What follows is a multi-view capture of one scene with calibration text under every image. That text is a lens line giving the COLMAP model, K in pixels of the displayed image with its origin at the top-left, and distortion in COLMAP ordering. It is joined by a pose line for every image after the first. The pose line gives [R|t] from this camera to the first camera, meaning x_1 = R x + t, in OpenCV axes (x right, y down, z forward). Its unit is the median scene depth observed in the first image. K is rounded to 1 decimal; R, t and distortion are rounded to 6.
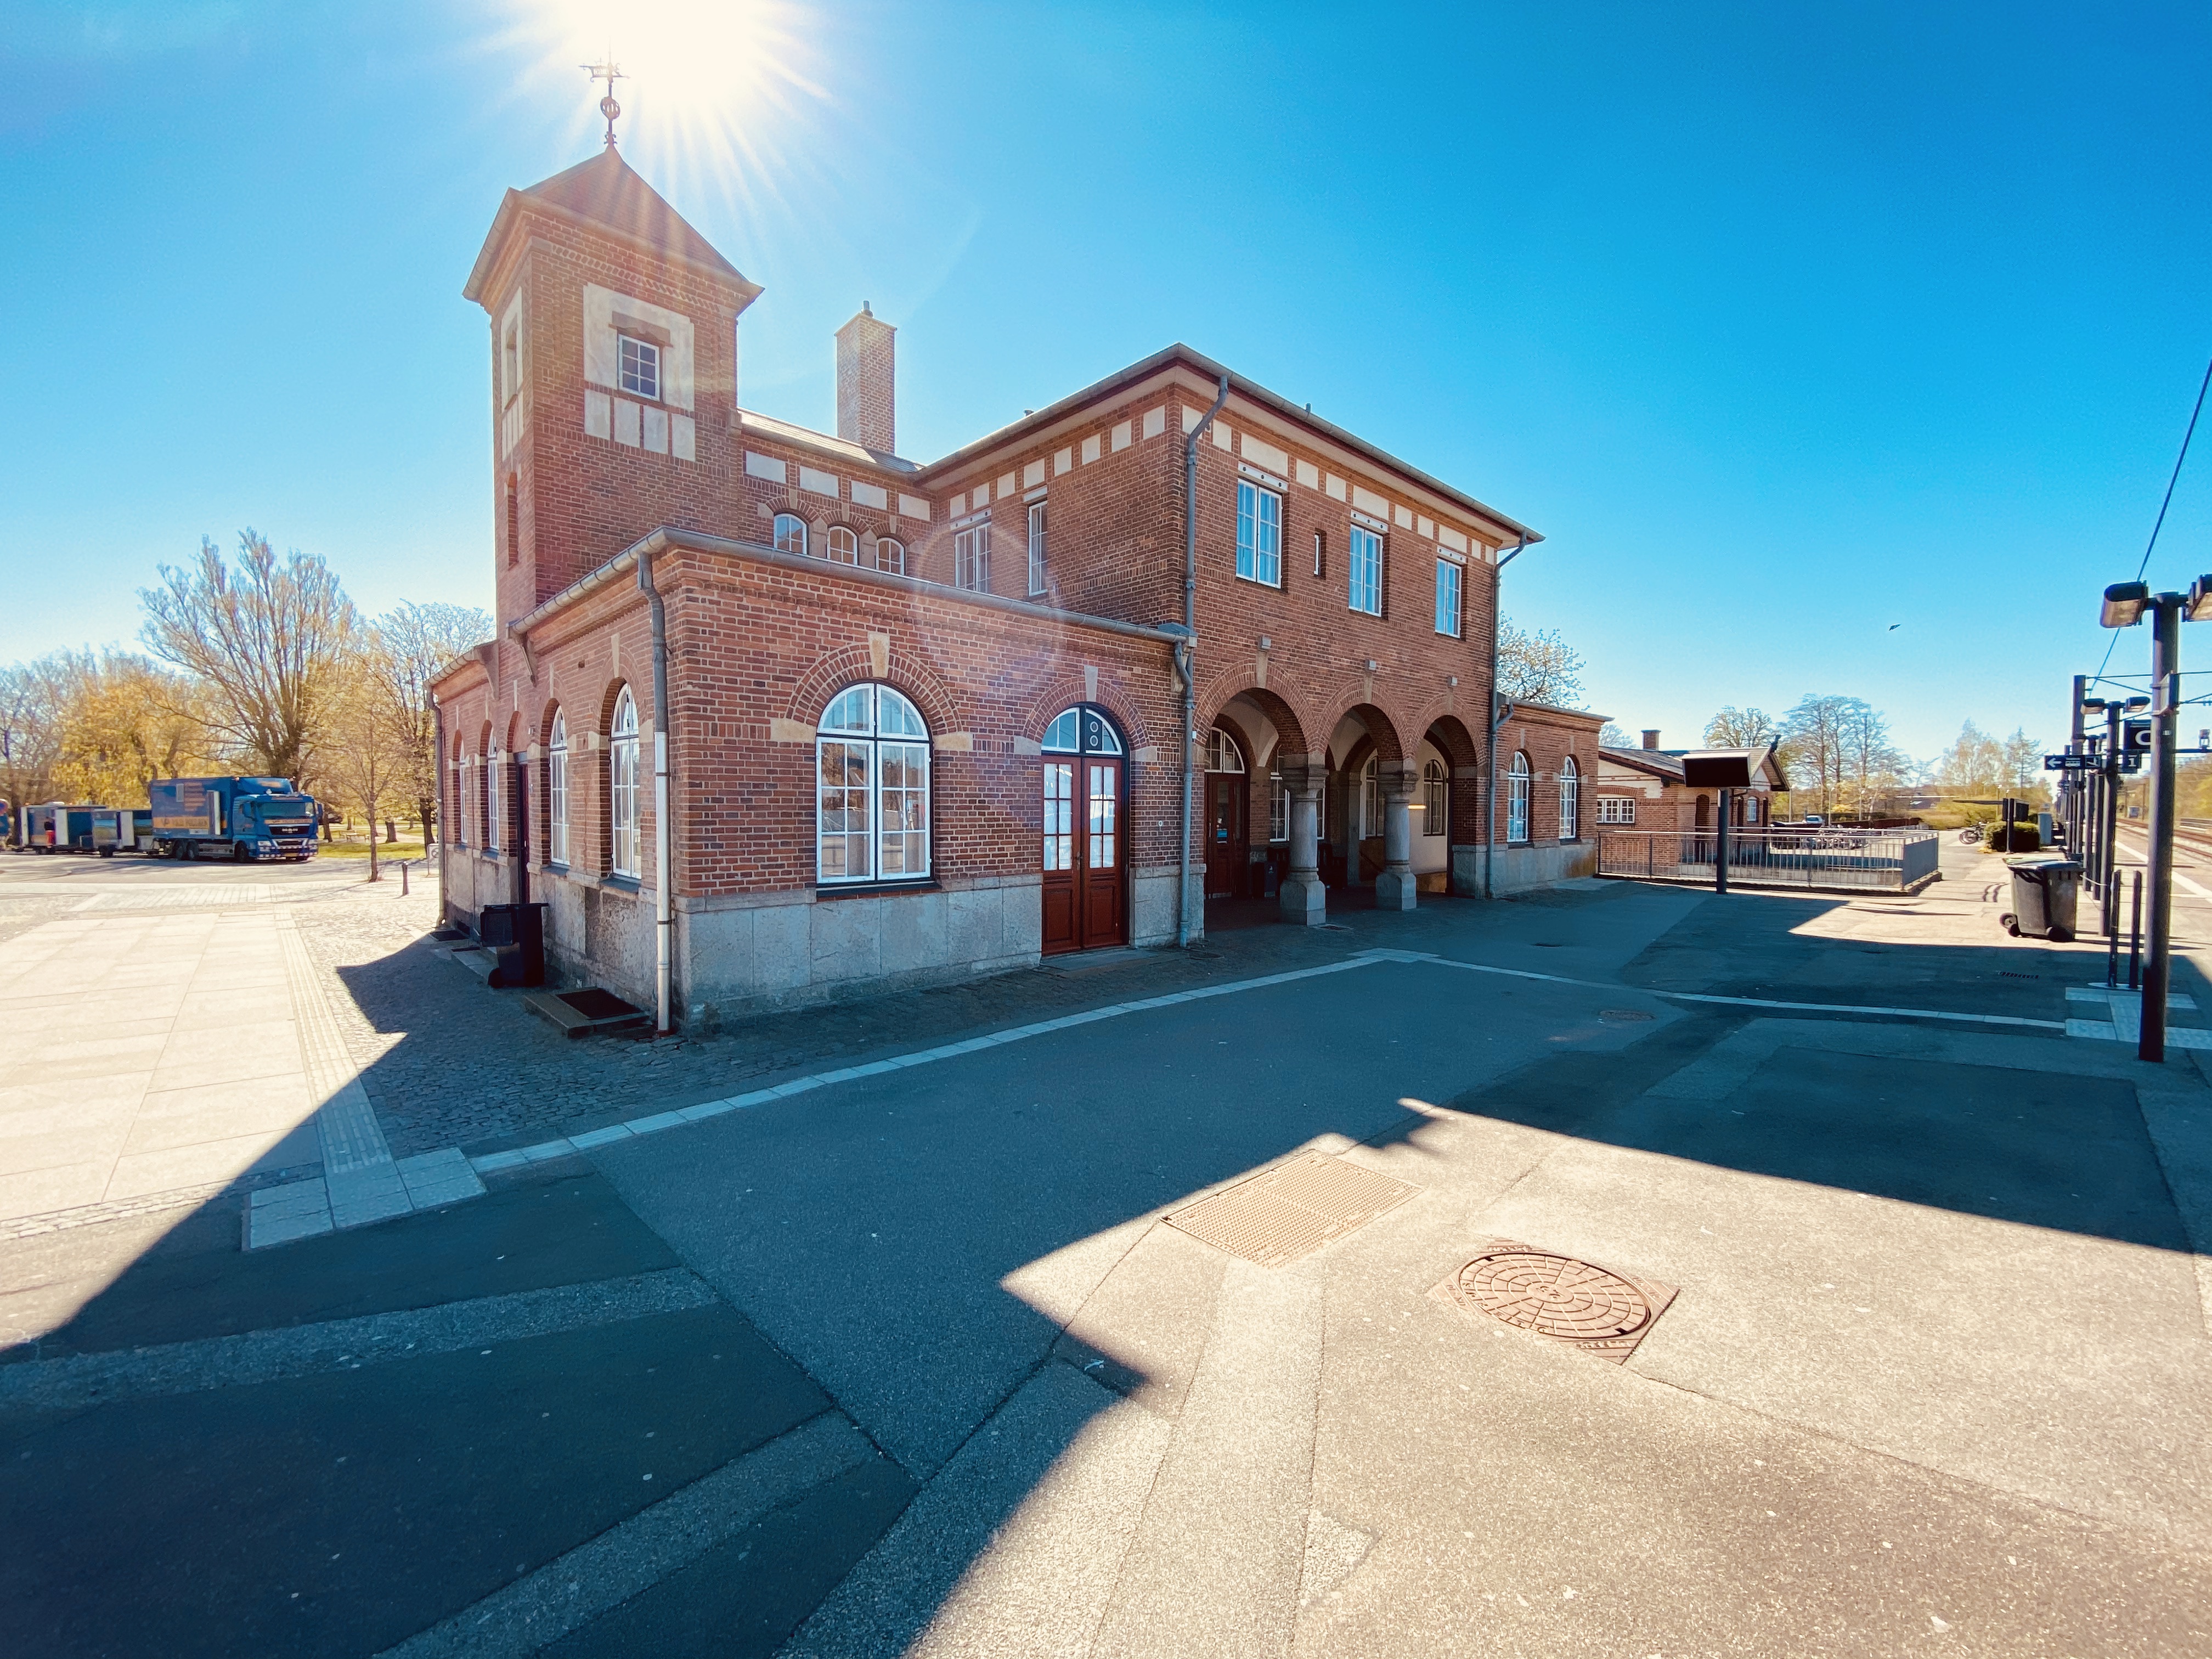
lens RADIAL K [[895.5, 0, 1092.2], [0, 895.5, 849.0], [0, 0, 1]] dist [0.001048, -0.011117]
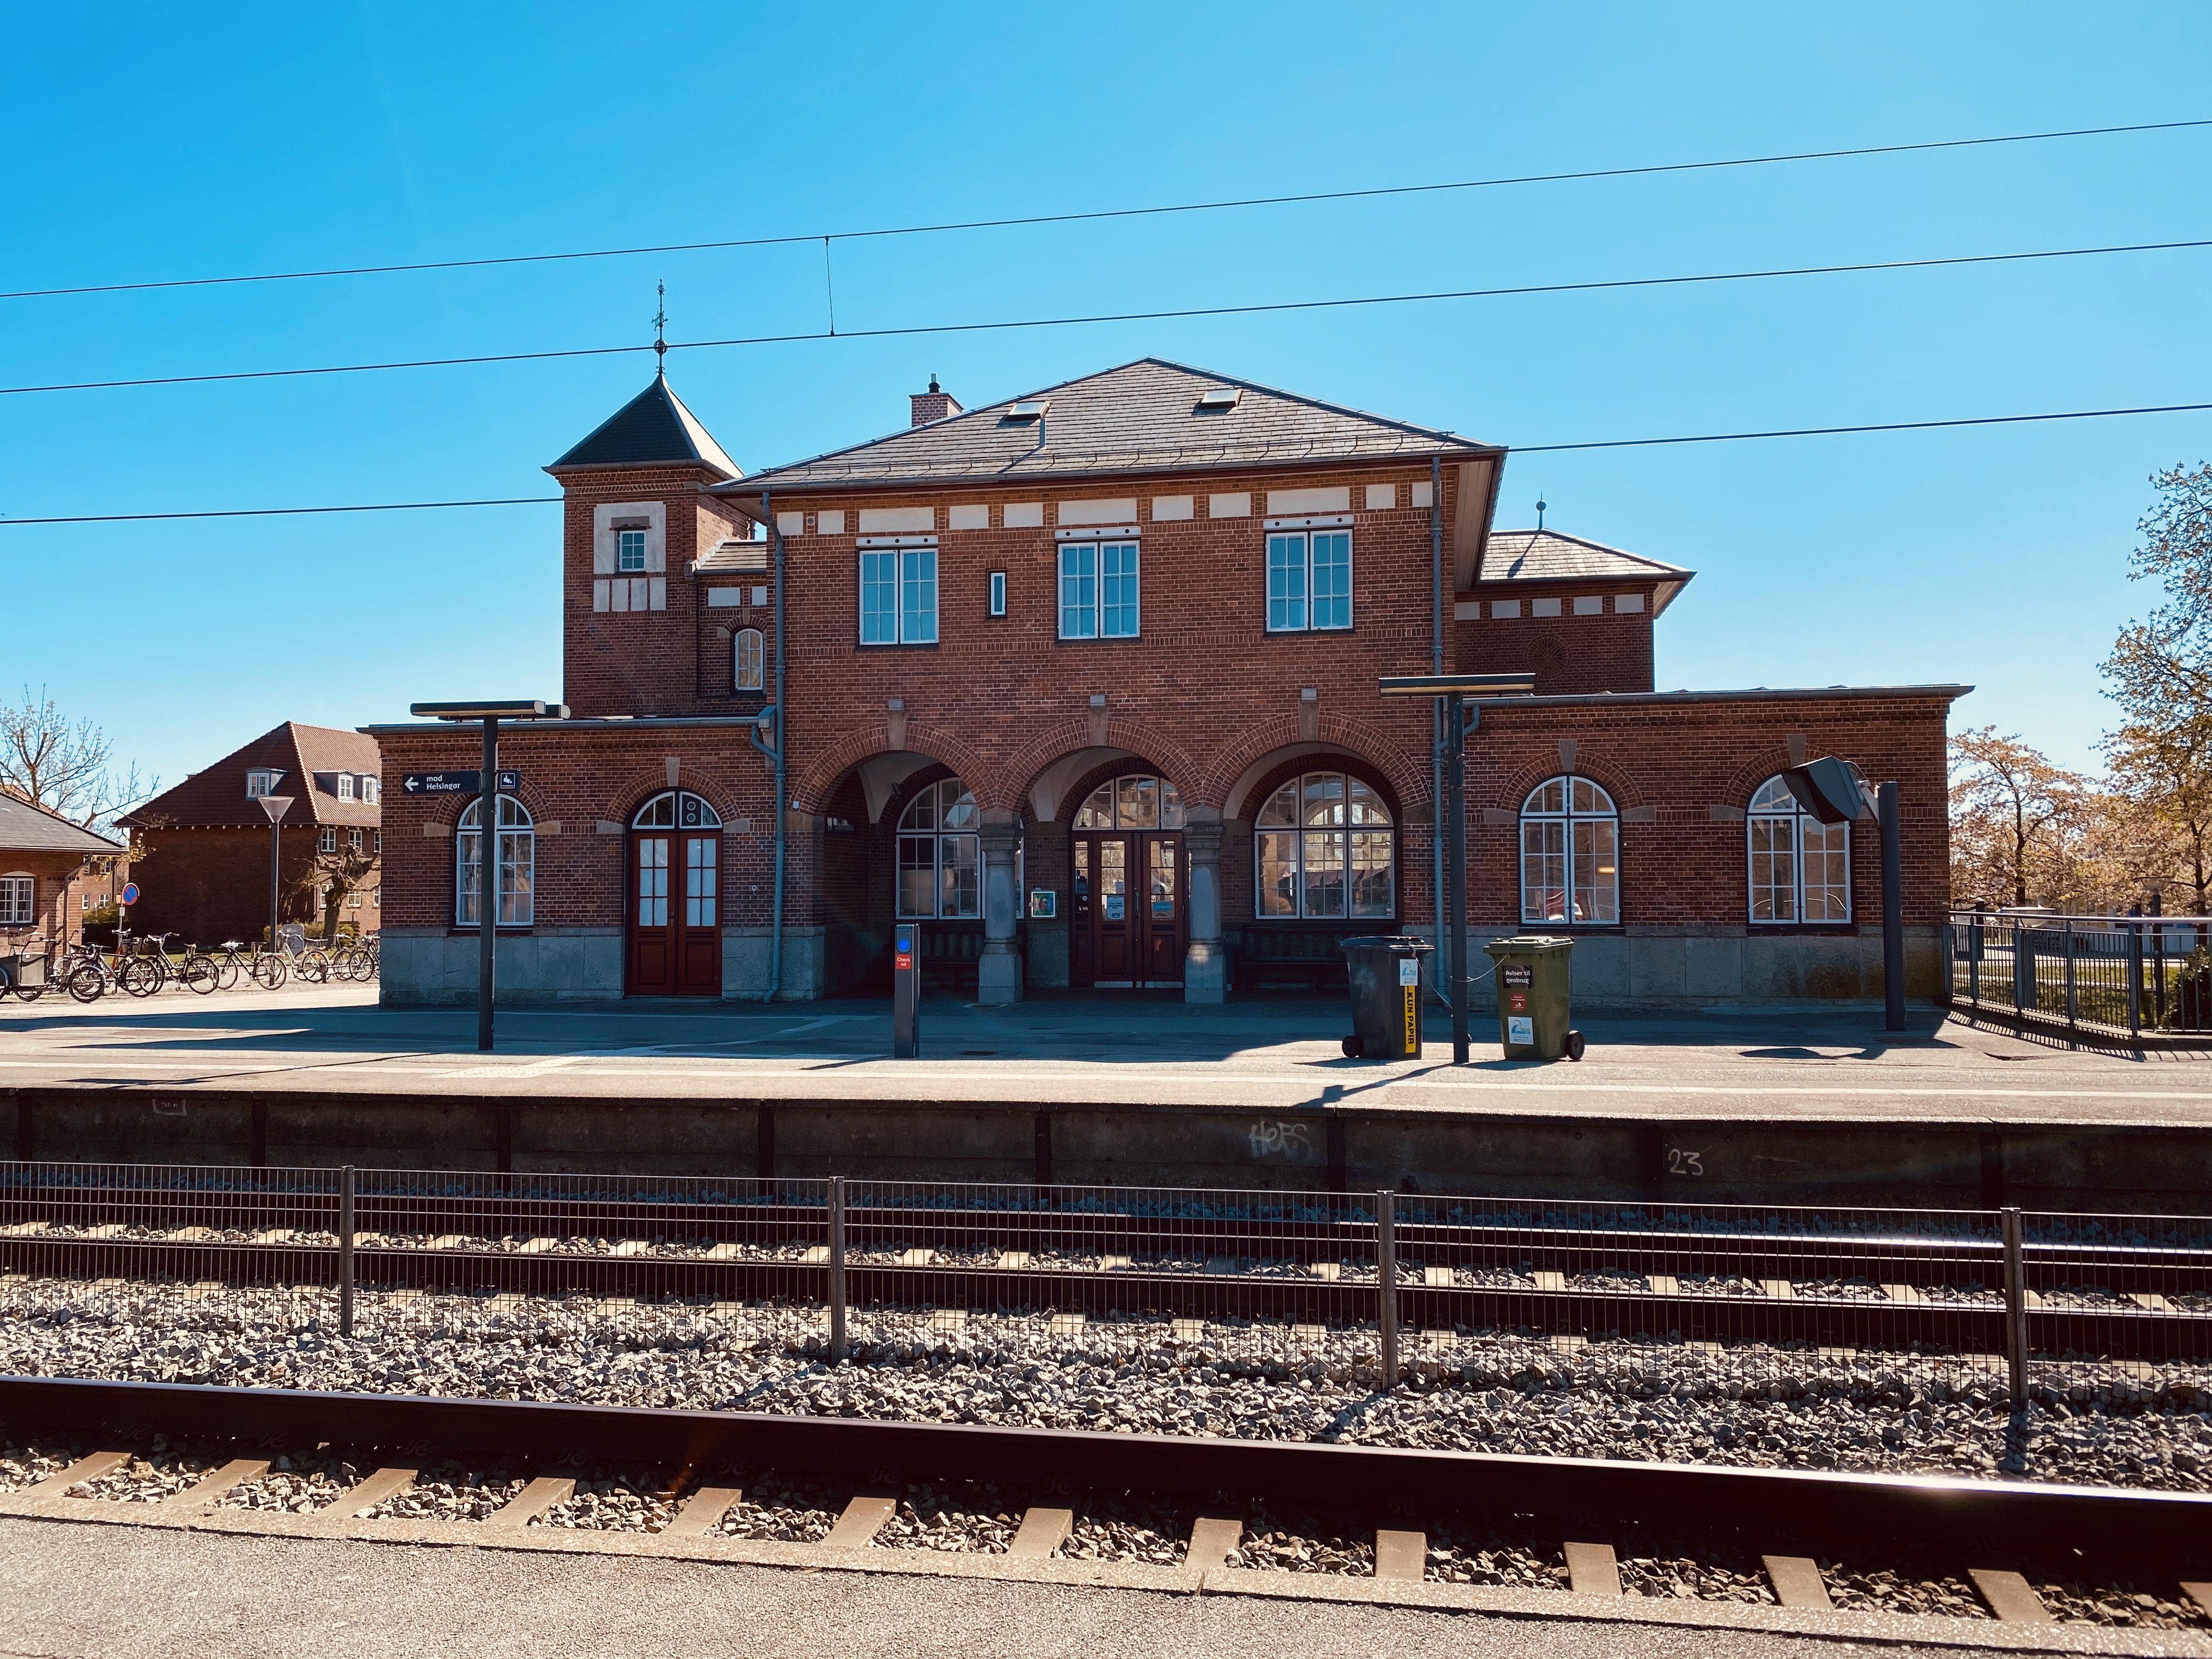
lens RADIAL K [[1693.9, 0, 1119.0], [0, 1693.9, 809.1], [0, 0, 1]] dist [0.060776, -0.002277]
pose [[0.597707, -0.050589, -0.800117, 2.006125], [-0.034927, 0.995416, -0.089029, 0.044915], [0.800953, 0.081159, 0.593201, 0.111445]]
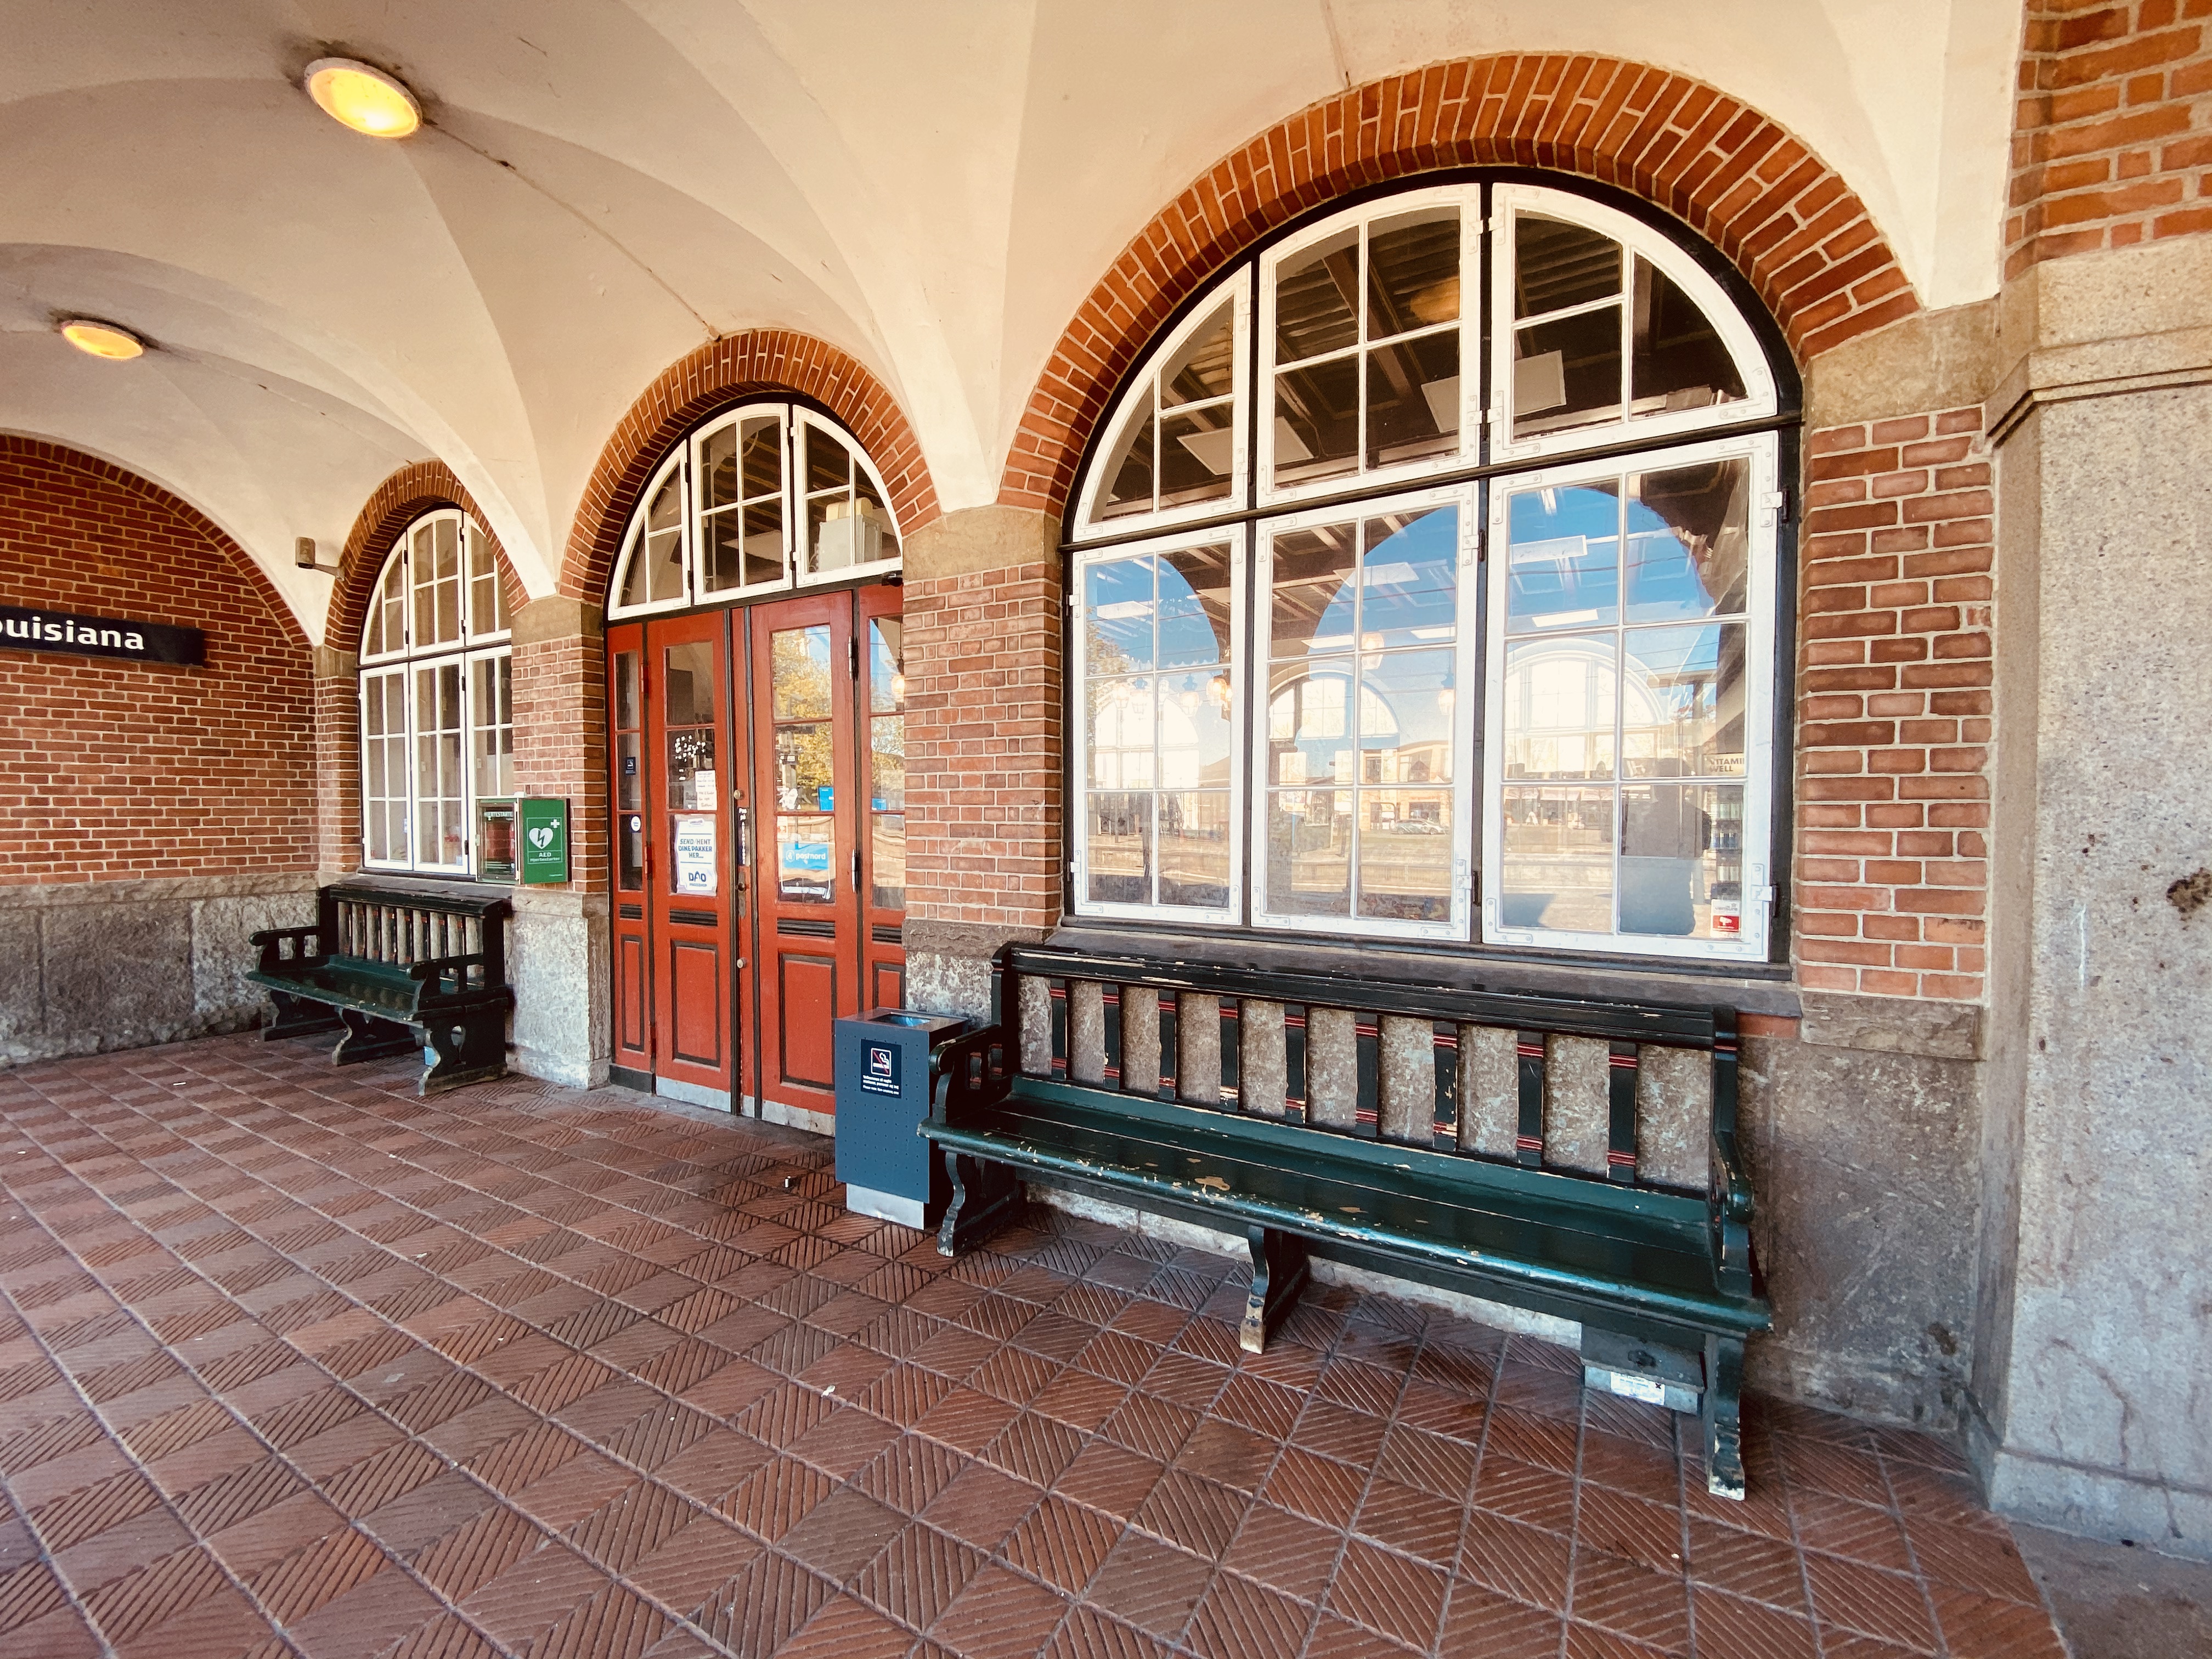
lens RADIAL K [[895.5, 0, 1133.5], [0, 895.5, 850.7], [0, 0, 1]] dist [0.001048, -0.011117]
pose [[0.309093, 0.026746, -0.950656, 0.589717], [-0.051749, 0.998597, 0.011269, -0.041472], [0.949623, 0.045712, 0.310043, 1.529269]]
